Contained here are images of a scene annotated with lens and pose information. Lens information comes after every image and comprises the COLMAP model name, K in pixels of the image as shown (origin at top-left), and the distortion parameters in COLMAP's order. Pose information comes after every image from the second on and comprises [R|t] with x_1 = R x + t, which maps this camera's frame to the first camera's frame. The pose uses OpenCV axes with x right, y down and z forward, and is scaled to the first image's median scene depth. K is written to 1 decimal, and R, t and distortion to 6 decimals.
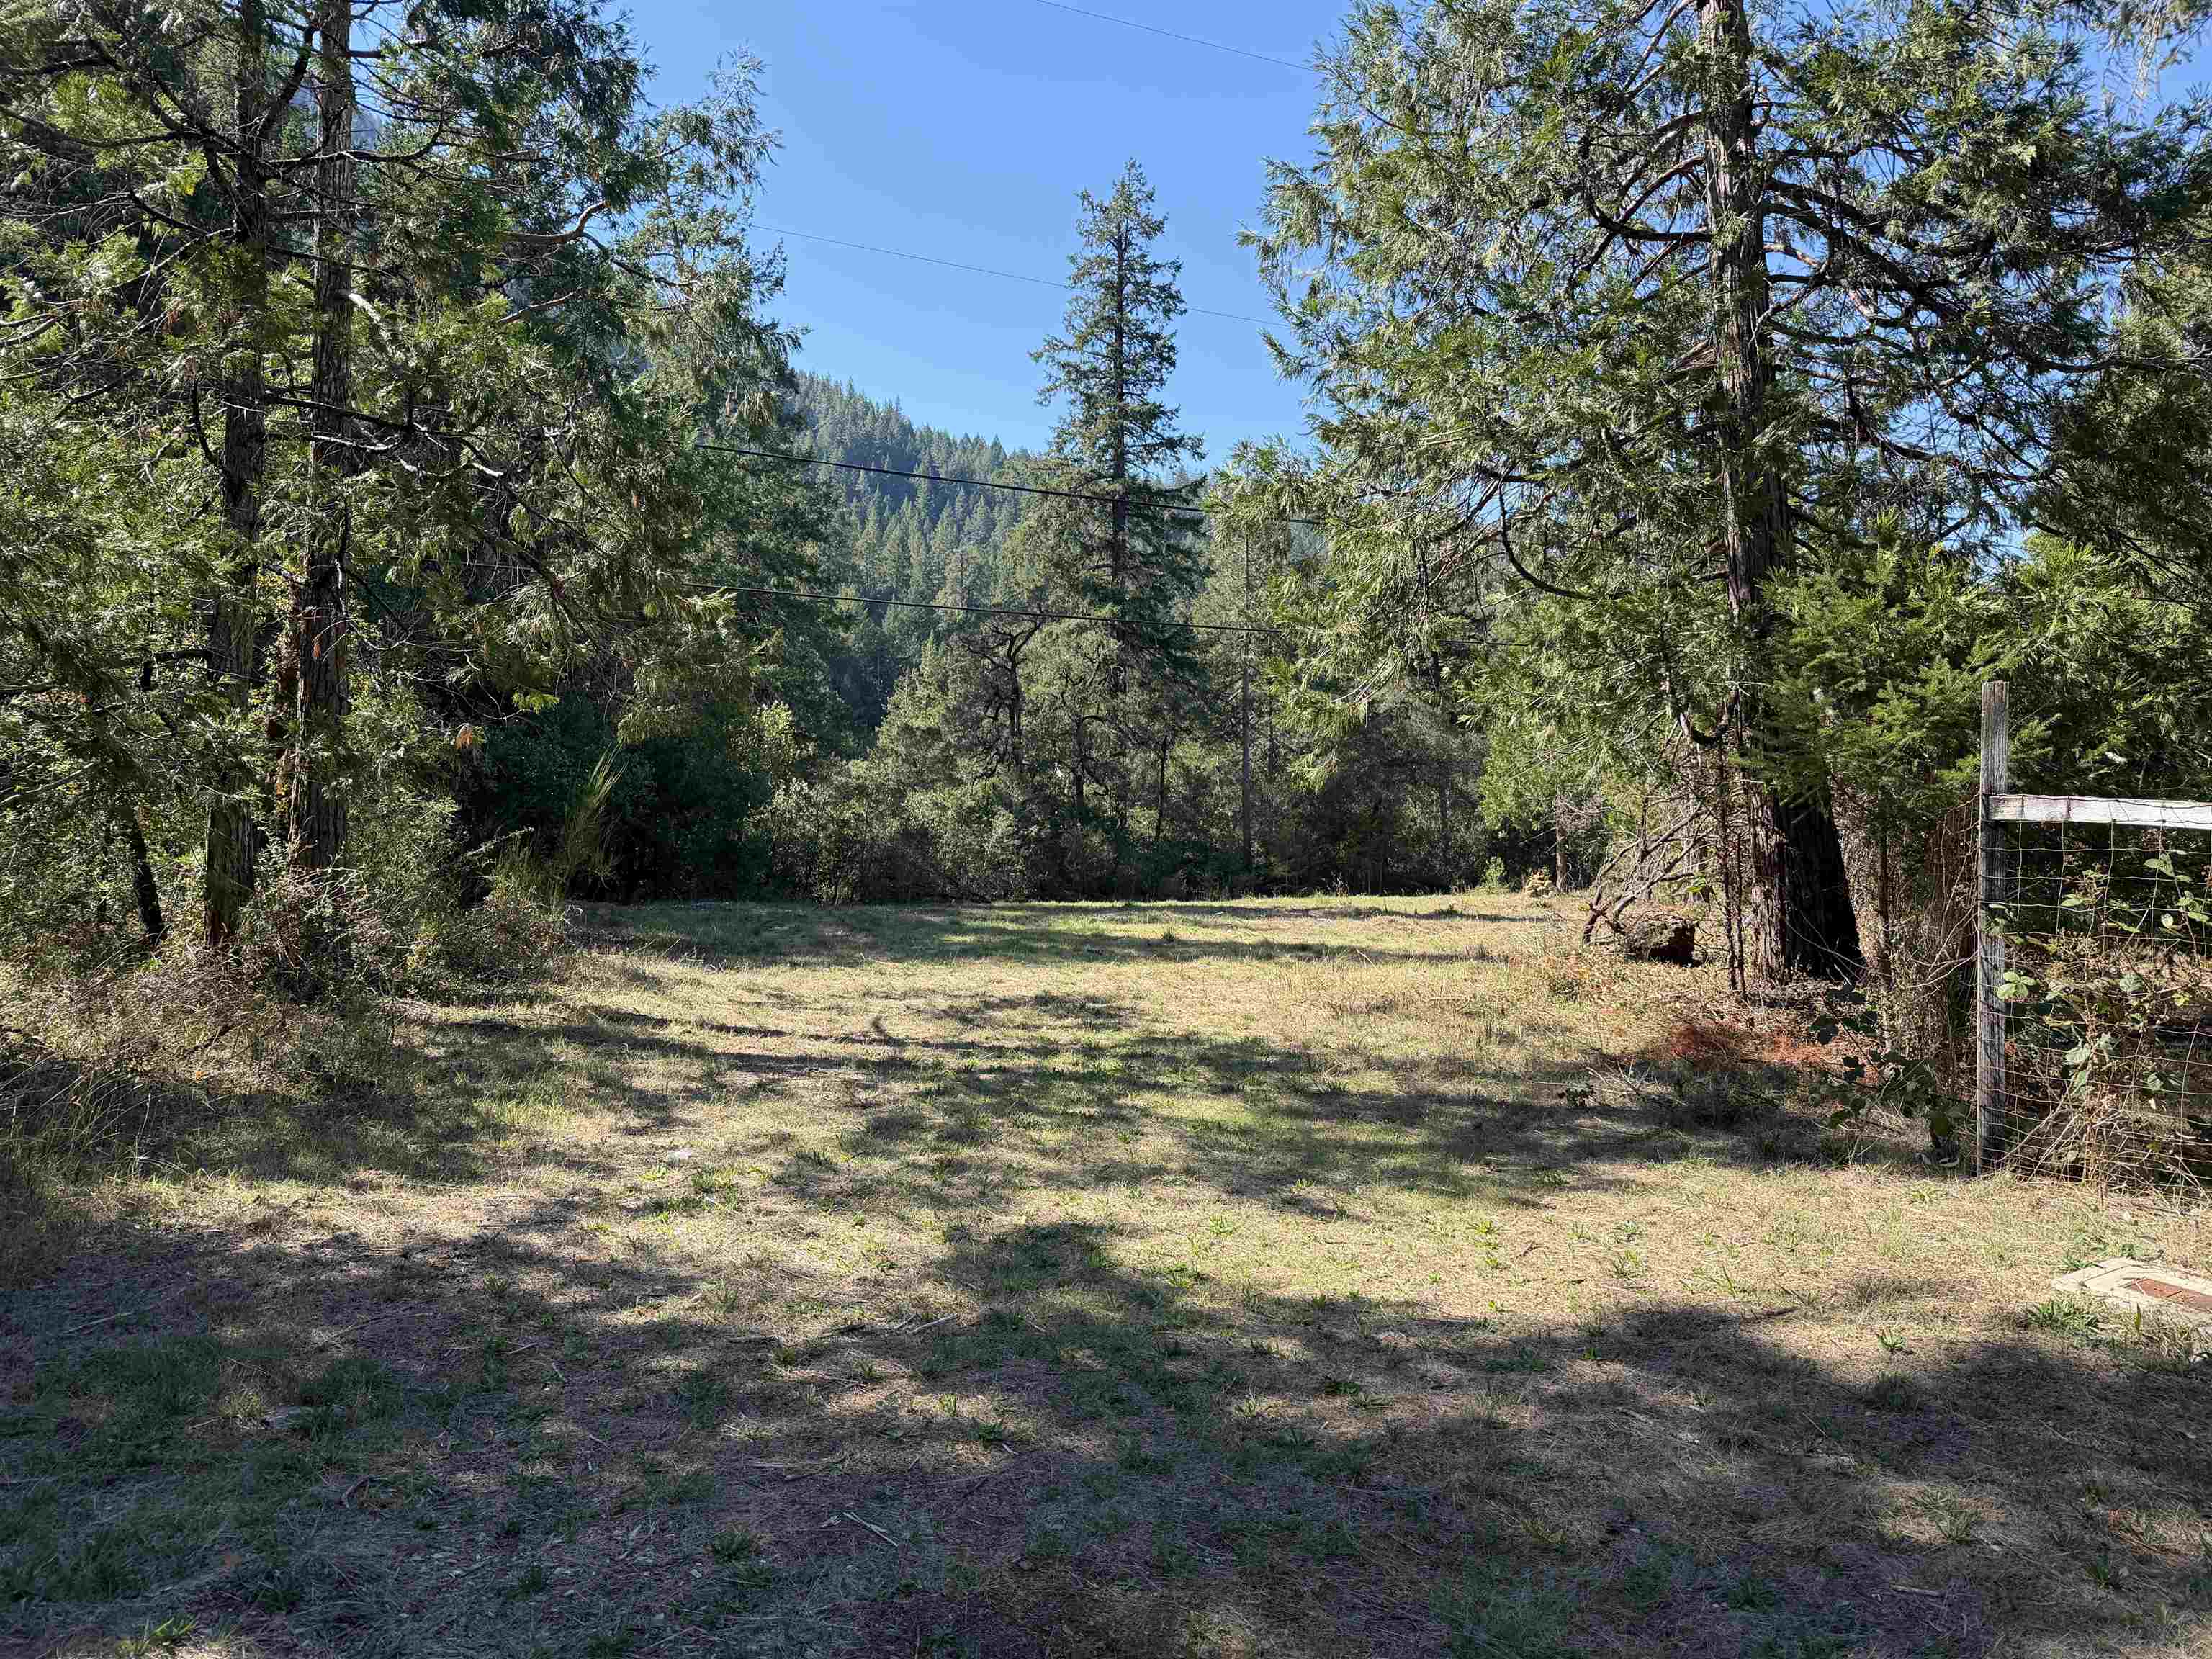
lens RADIAL K [[1553.1, 0, 1110.3], [0, 1553.1, 830.1], [0, 0, 1]] dist [0.033742, -0.025562]
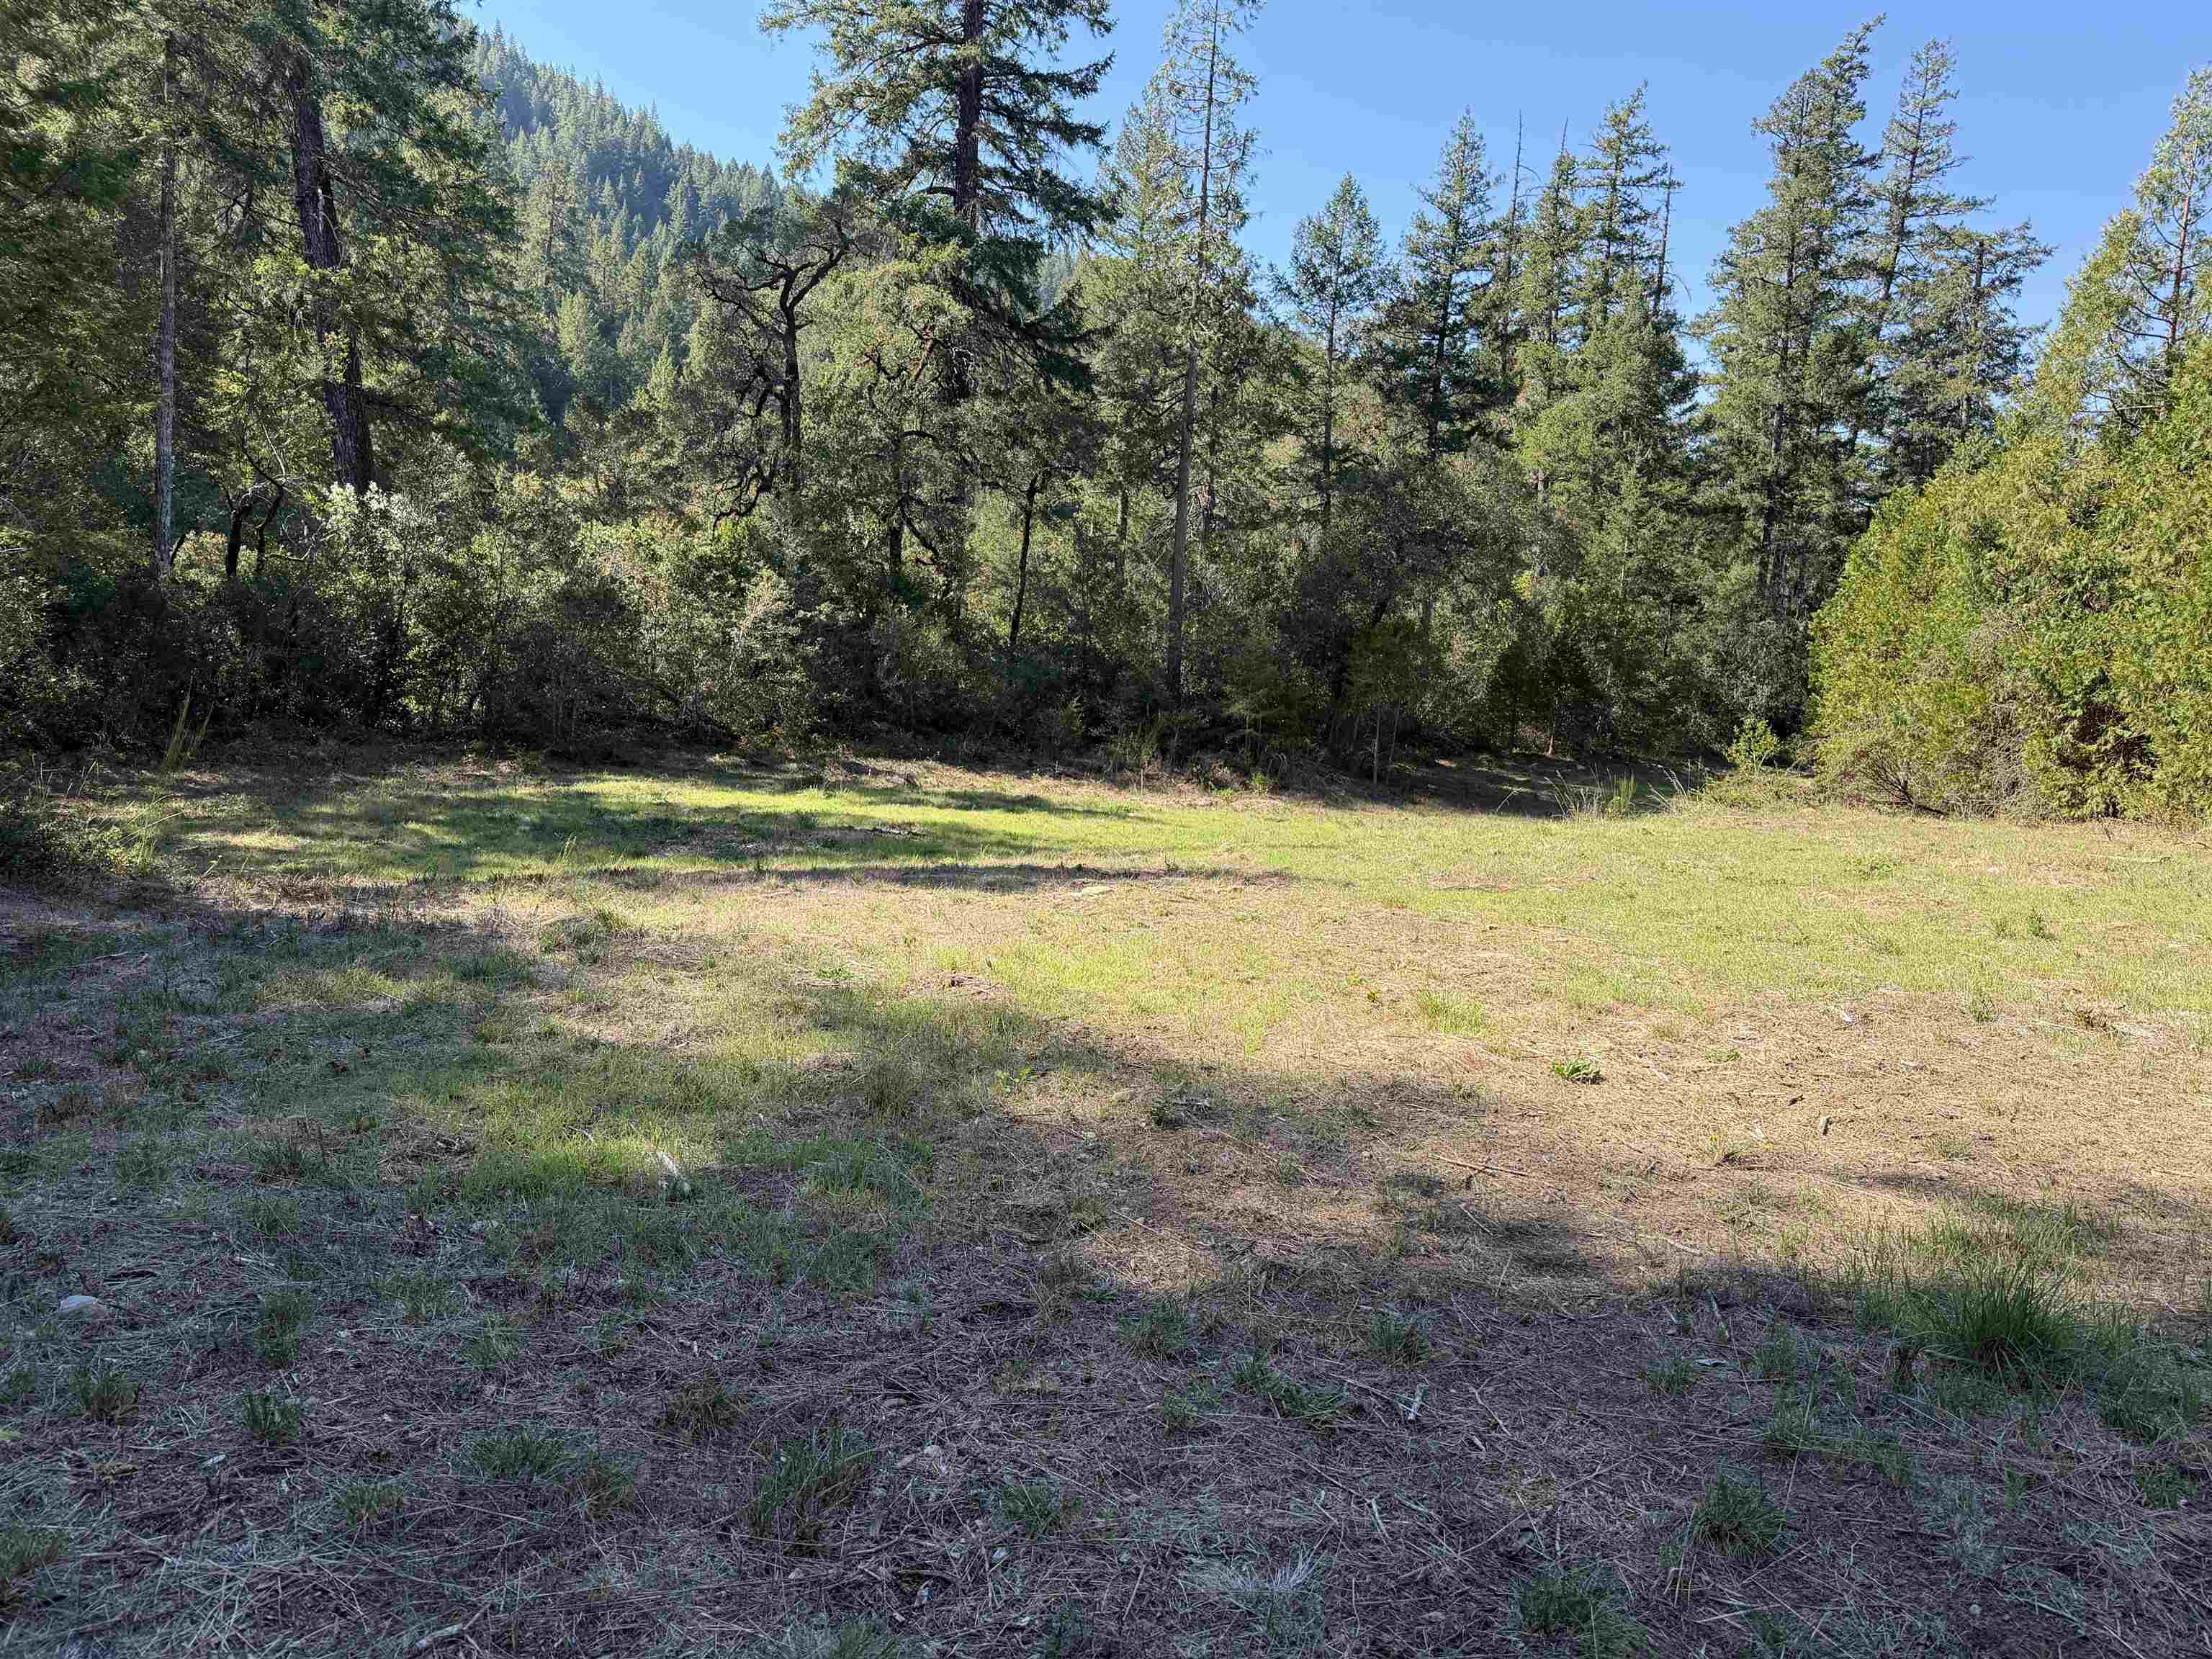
lens RADIAL K [[1553.1, 0, 1122.5], [0, 1553.1, 902.2], [0, 0, 1]] dist [0.033742, -0.025562]
pose [[0.986182, 0.037468, 0.161375, -0.025041], [-0.064419, 0.984159, 0.165171, 0.003293], [-0.152630, -0.173284, 0.972973, 0.362006]]
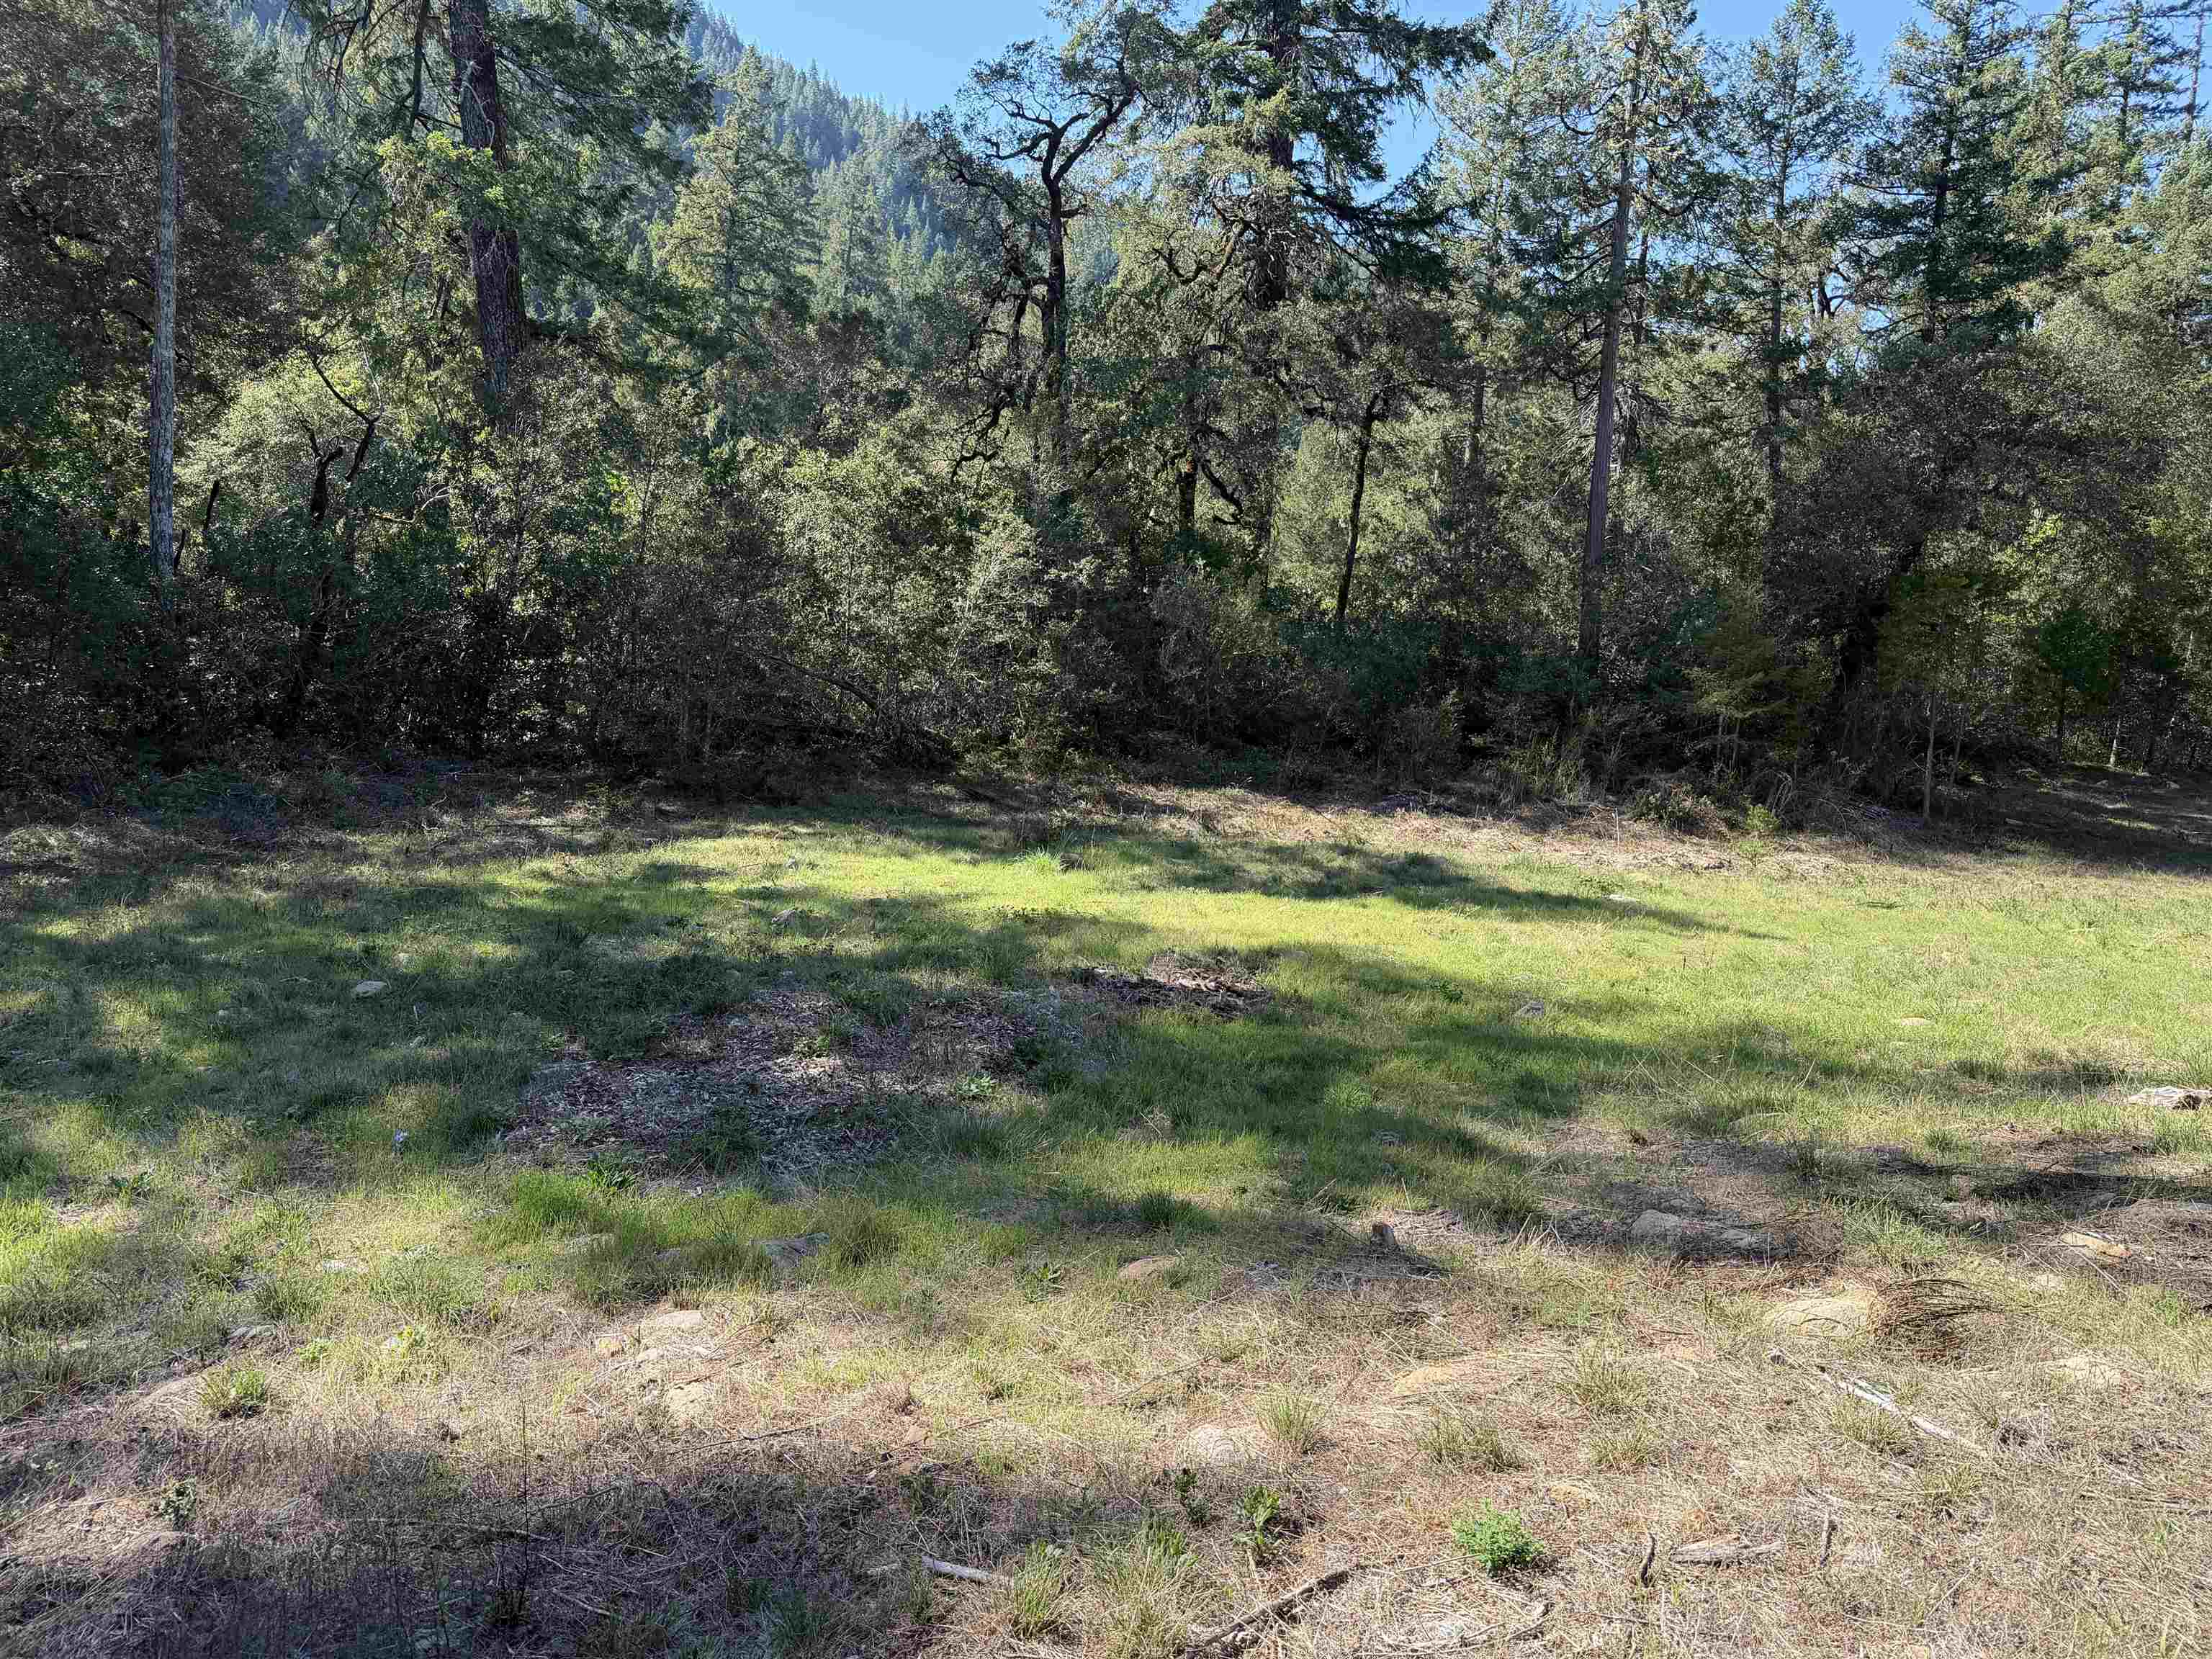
lens RADIAL K [[1553.1, 0, 1050.9], [0, 1553.1, 854.9], [0, 0, 1]] dist [0.033742, -0.025562]
pose [[0.996485, 0.052728, -0.065096, -0.024333], [-0.042692, 0.988224, 0.146936, 0.011706], [0.072077, -0.143640, 0.987002, 0.525392]]
